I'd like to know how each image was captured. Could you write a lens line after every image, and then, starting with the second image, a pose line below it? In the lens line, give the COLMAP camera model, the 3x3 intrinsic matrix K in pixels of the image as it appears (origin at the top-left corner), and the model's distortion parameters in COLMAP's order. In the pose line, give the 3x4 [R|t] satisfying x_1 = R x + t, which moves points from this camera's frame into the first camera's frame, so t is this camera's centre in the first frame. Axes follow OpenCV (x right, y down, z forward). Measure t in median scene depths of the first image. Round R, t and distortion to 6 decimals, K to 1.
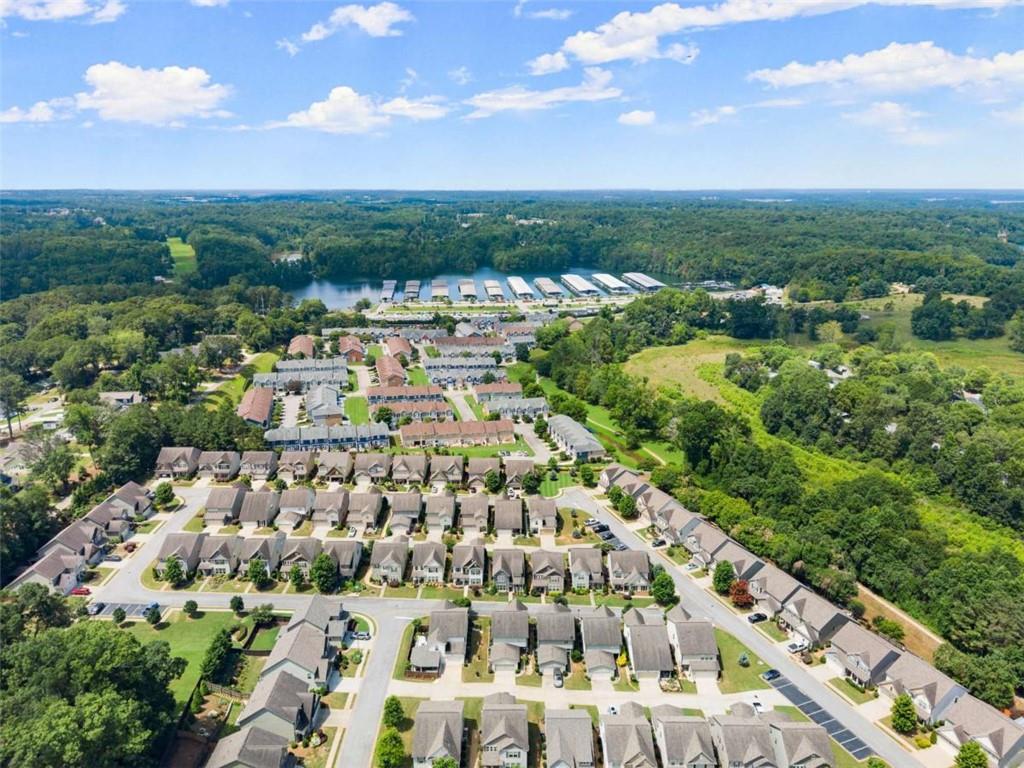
lens RADIAL K [[709.8, 0, 512.0], [0, 709.8, 384.0], [0, 0, 1]] dist [0.051005, -0.045221]
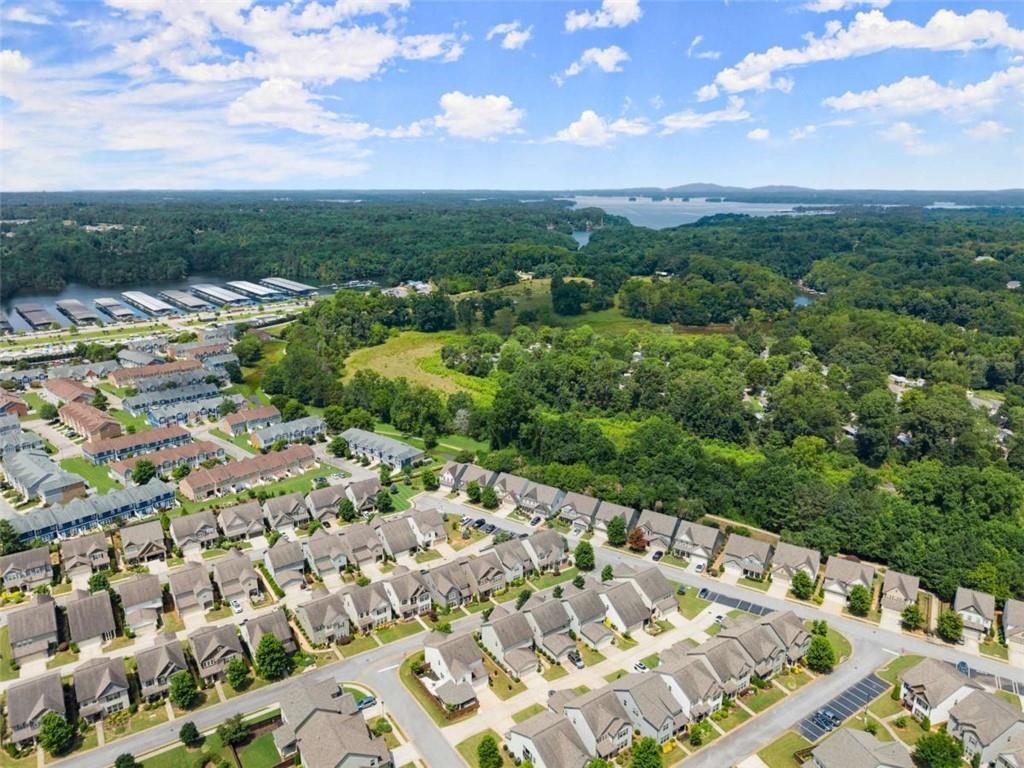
lens RADIAL K [[709.8, 0, 512.0], [0, 709.8, 384.0], [0, 0, 1]] dist [0.051005, -0.045221]
pose [[0.816698, -0.155063, 0.555841, -0.335321], [0.155736, 0.986706, 0.046439, -0.031486], [-0.555653, 0.048638, 0.829990, 0.105695]]
